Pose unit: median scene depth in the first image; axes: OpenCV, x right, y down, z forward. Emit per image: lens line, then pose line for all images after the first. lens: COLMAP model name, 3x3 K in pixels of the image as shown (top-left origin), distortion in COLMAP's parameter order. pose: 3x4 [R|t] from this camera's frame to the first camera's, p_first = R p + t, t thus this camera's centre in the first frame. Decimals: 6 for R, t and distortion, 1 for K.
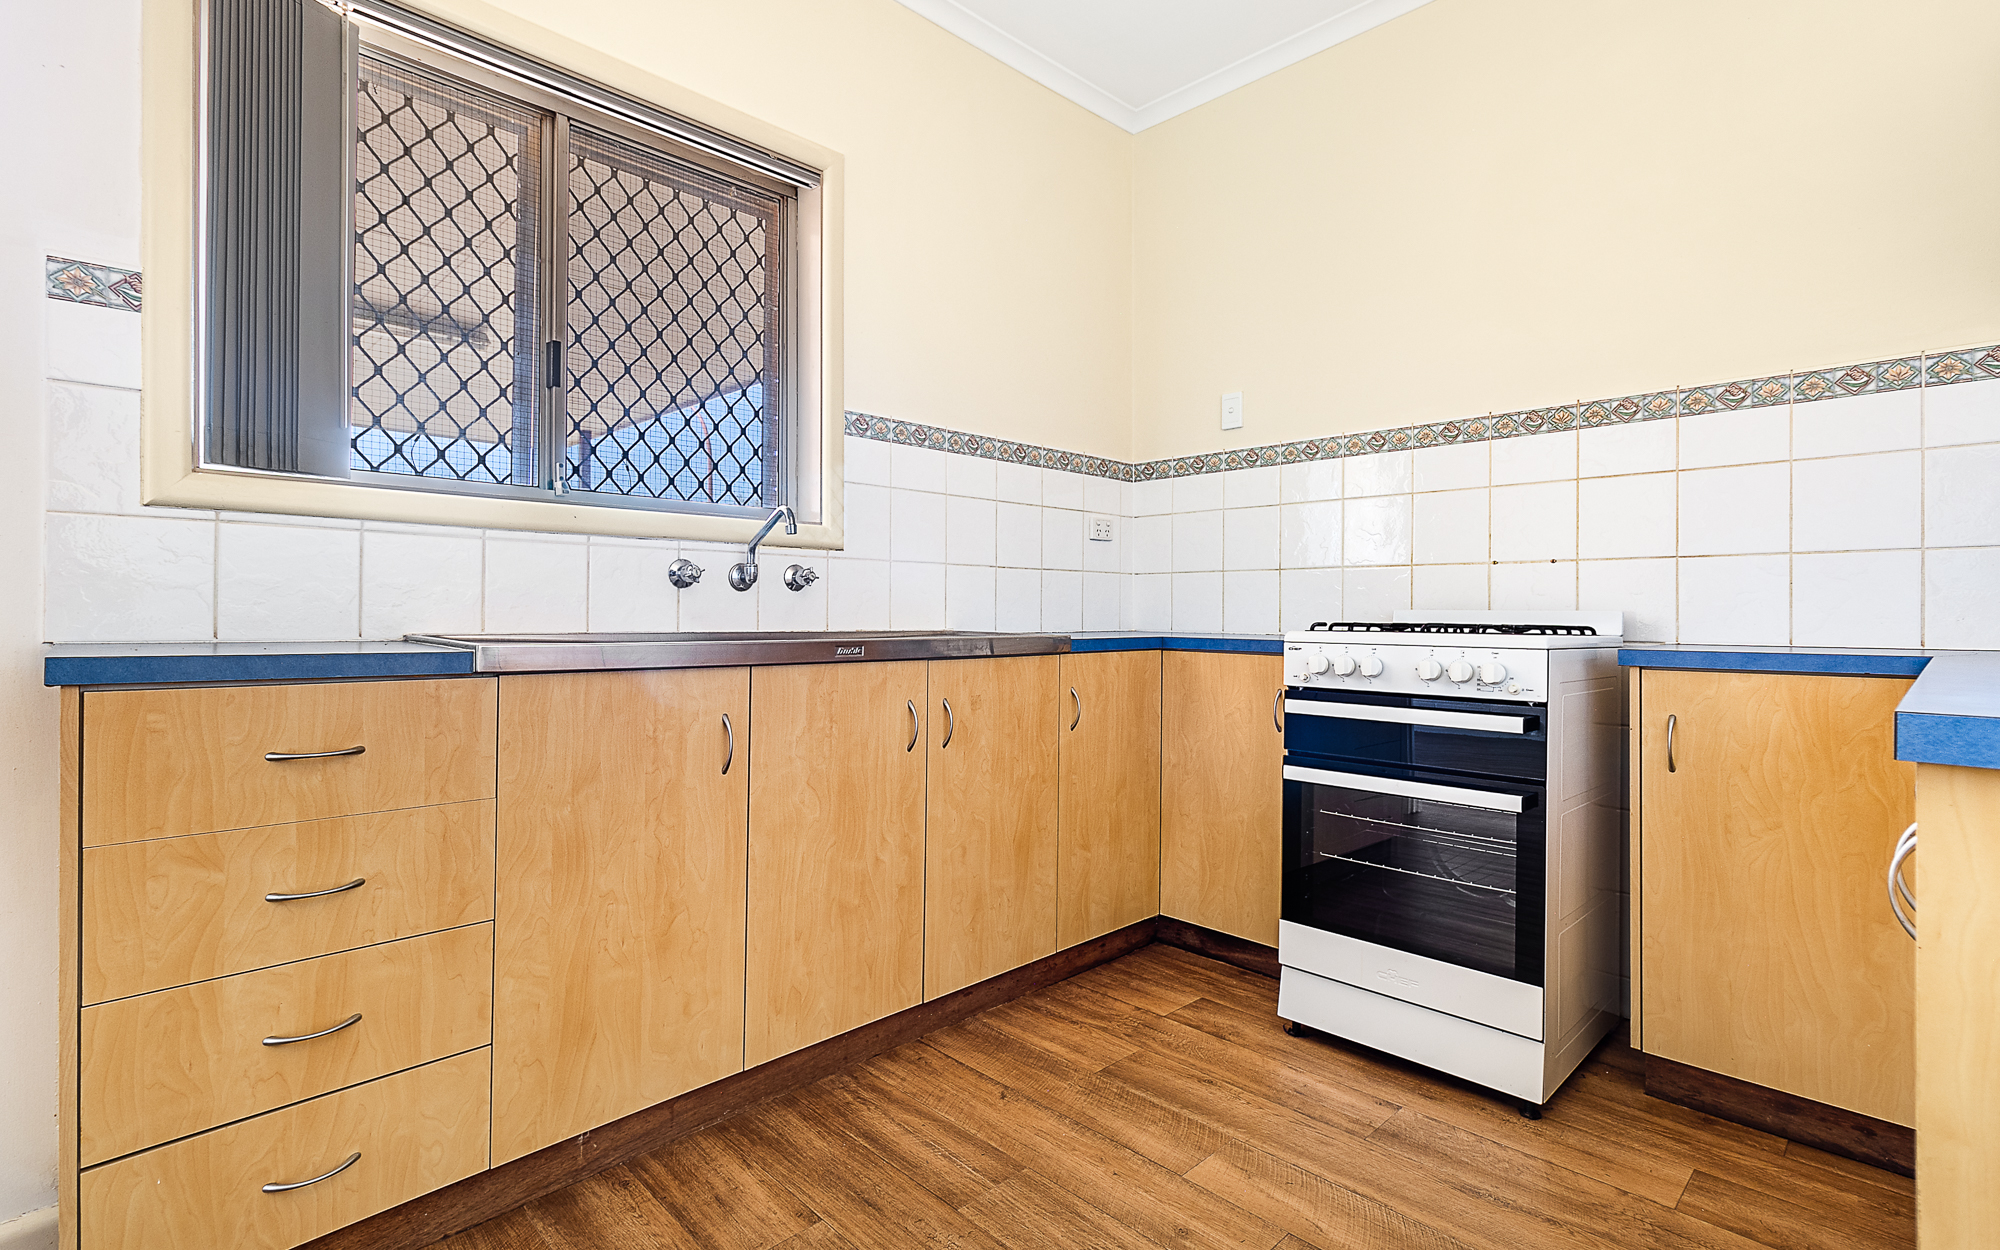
lens RADIAL K [[922.3, 0, 999.4], [0, 922.3, 629.6], [0, 0, 1]] dist [0.010129, 0.001085]
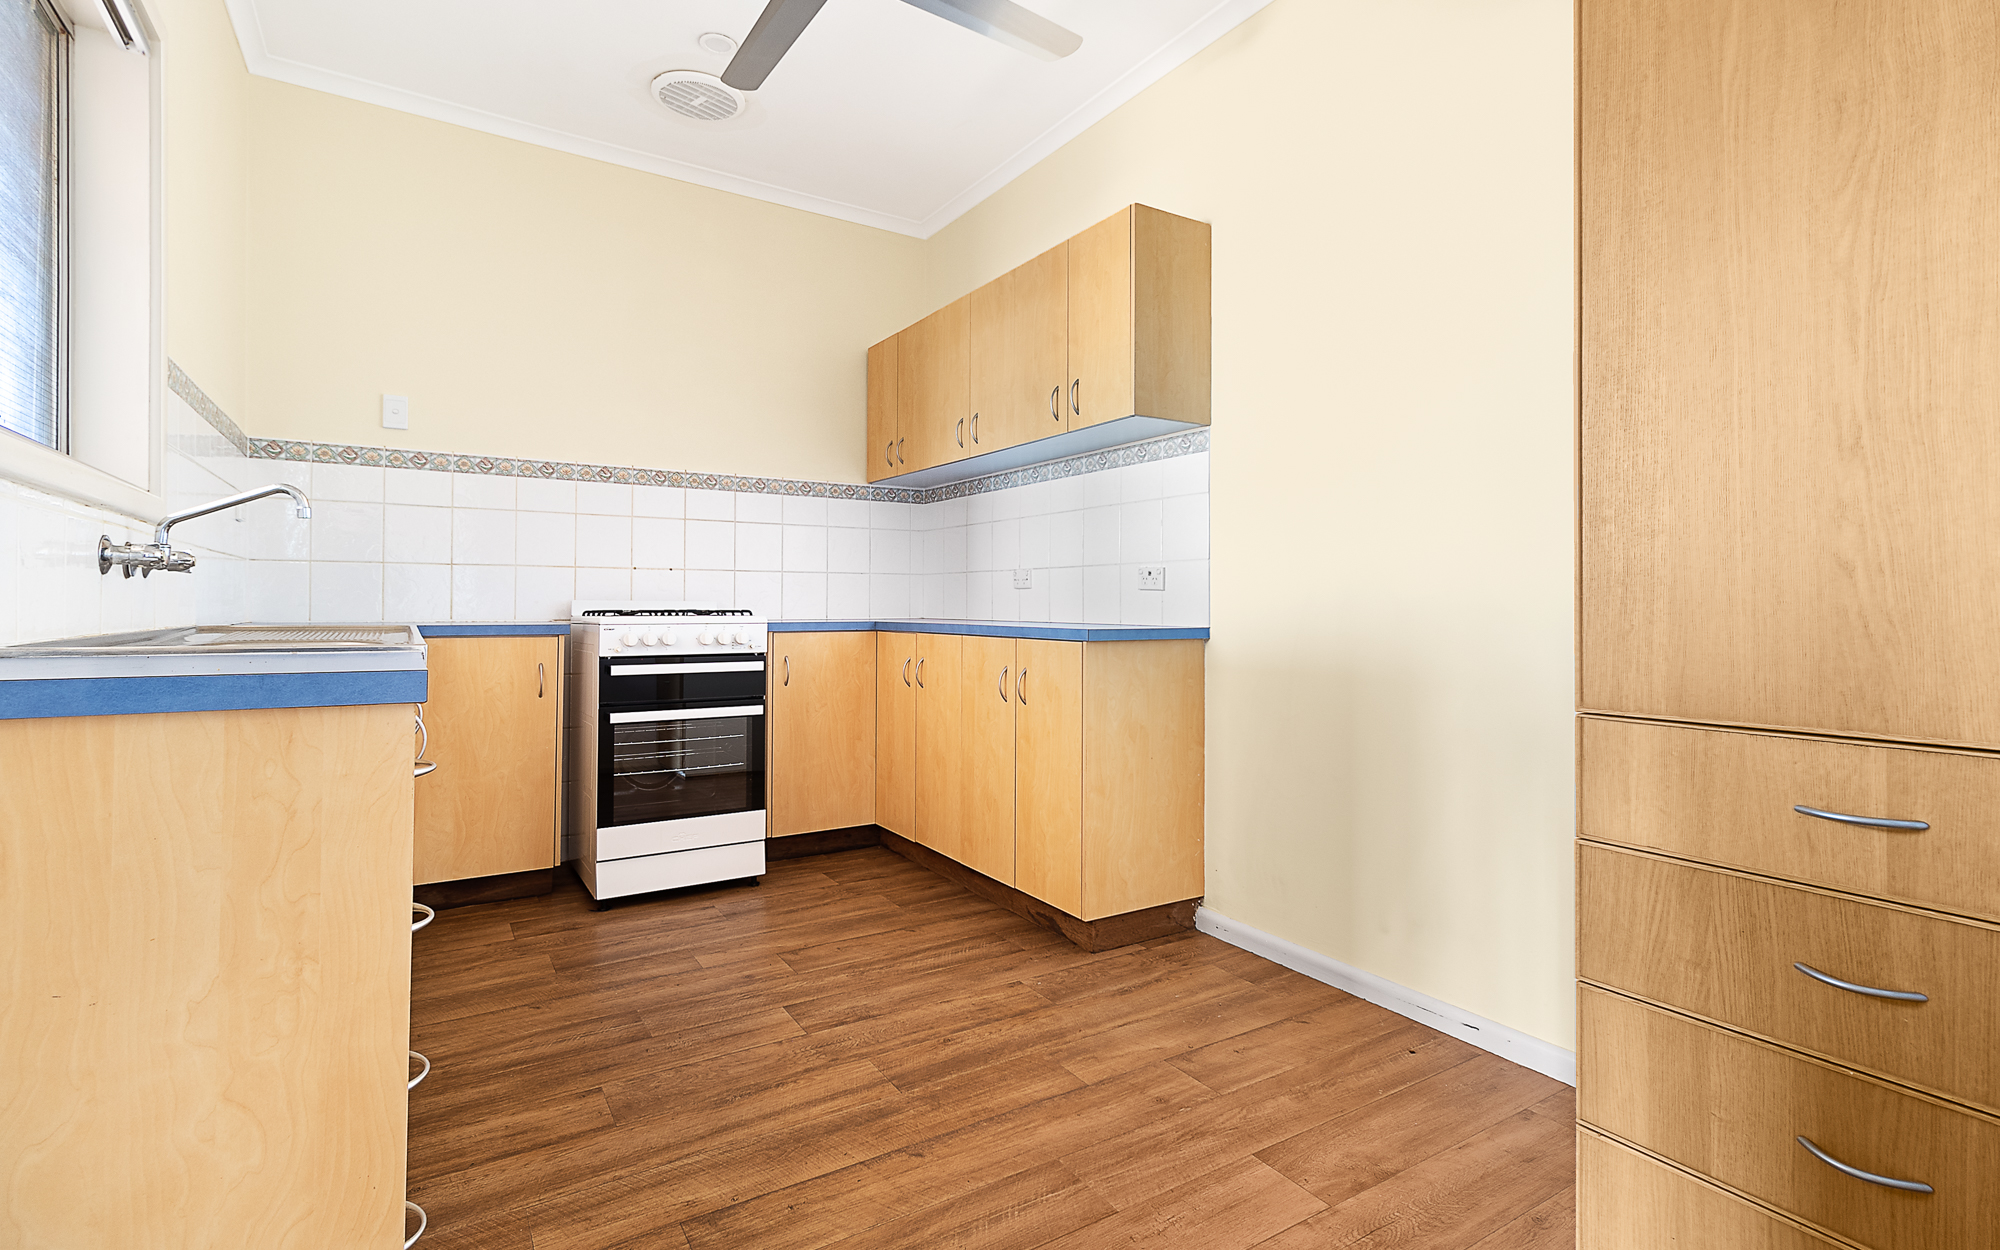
lens RADIAL K [[922.3, 0, 981.4], [0, 922.3, 604.9], [0, 0, 1]] dist [0.010129, 0.001085]
pose [[0.242326, -0.011850, 0.970123, -0.980631], [0.011229, 0.999893, 0.009409, -0.025911], [-0.970130, 0.008613, 0.242433, 0.132118]]
